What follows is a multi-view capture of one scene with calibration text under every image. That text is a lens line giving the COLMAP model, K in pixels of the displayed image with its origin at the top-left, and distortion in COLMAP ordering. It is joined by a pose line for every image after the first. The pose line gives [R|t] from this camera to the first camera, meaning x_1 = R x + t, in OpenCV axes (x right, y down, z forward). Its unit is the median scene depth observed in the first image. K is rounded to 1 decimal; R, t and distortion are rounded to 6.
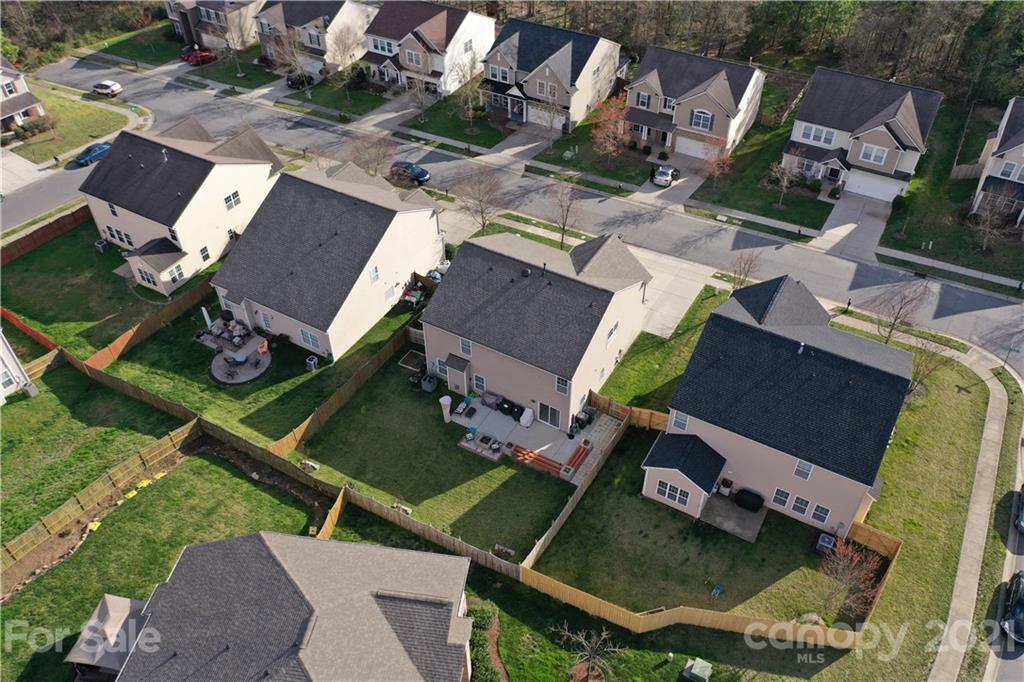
lens RADIAL K [[803.5, 0, 512.0], [0, 803.5, 341.0], [0, 0, 1]] dist [-0.004292, -0.002057]
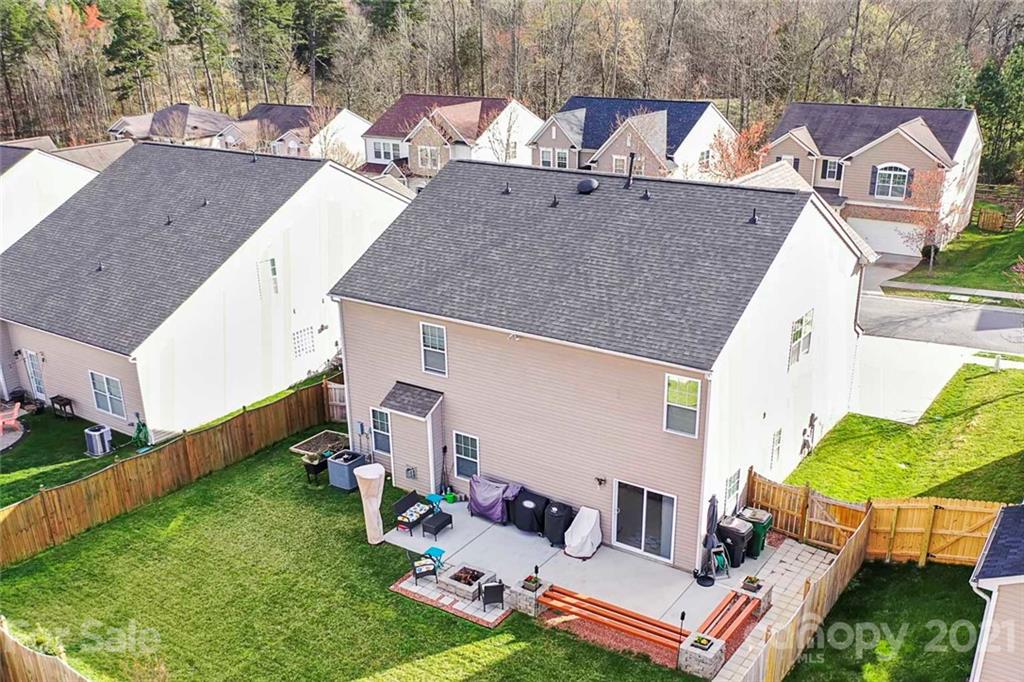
lens RADIAL K [[954.0, 0, 514.2], [0, 954.0, 408.5], [0, 0, 1]] dist [-0.003093, -0.003074]
pose [[0.997348, 0.020542, -0.069823, 0.014642], [-0.042642, 0.942367, -0.331851, 0.169035], [0.058982, 0.333949, 0.940744, 0.499812]]
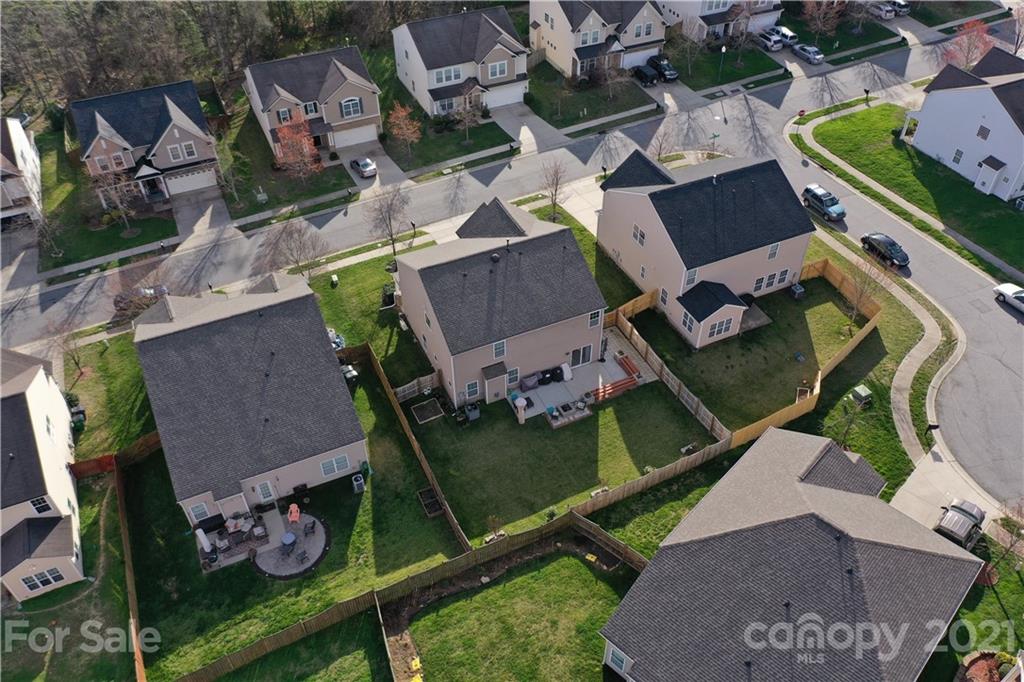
lens RADIAL K [[803.5, 0, 512.0], [0, 803.5, 341.0], [0, 0, 1]] dist [-0.004292, -0.002057]
pose [[0.576184, -0.557108, 0.598033, -0.568415], [0.558186, 0.802705, 0.209981, -0.179917], [-0.597026, 0.212826, 0.773476, 0.187883]]
